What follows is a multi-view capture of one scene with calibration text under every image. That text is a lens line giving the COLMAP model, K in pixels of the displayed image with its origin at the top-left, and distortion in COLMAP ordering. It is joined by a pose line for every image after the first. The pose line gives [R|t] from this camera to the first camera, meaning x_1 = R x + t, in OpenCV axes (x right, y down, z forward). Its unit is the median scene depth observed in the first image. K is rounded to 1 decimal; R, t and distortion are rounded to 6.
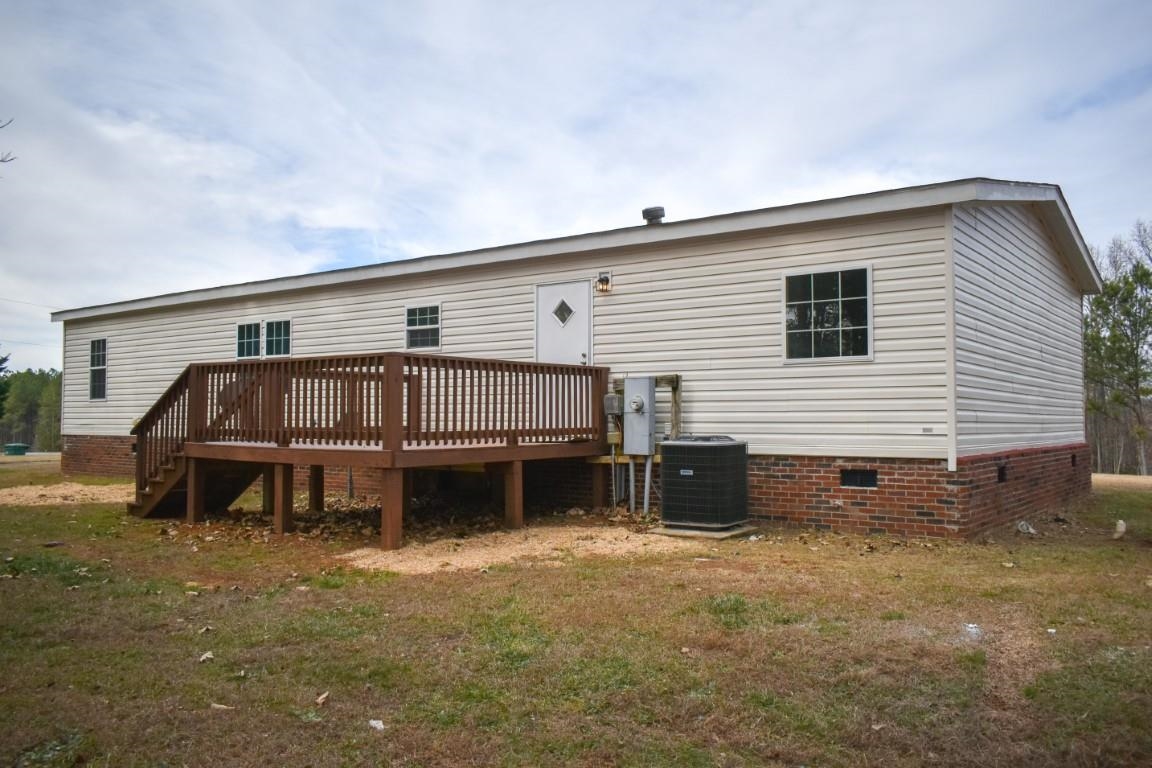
lens RADIAL K [[914.6, 0, 579.3], [0, 914.6, 383.5], [0, 0, 1]] dist [0.010940, 0.004497]
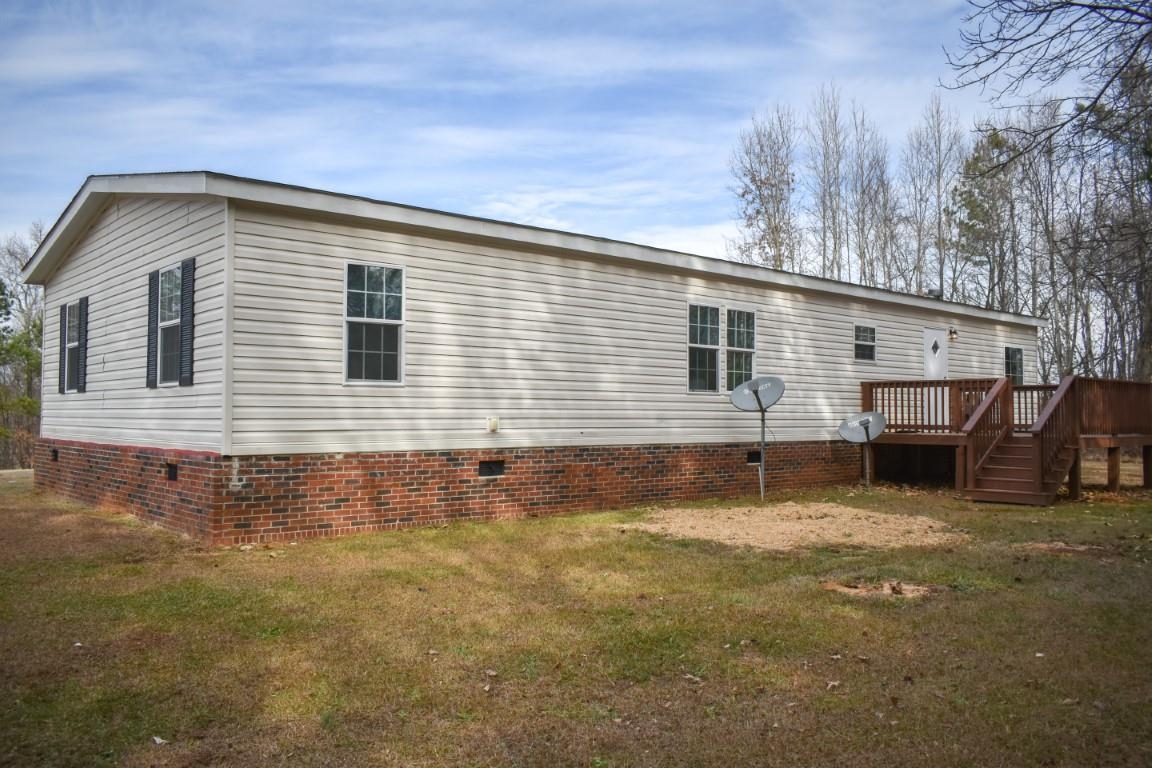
lens RADIAL K [[914.6, 0, 581.6], [0, 914.6, 383.5], [0, 0, 1]] dist [0.010940, 0.004497]
pose [[0.201410, 0.032067, 0.978982, -1.456352], [-0.040495, 0.998882, -0.024388, 0.037983], [-0.978670, -0.034732, 0.202483, 1.132309]]
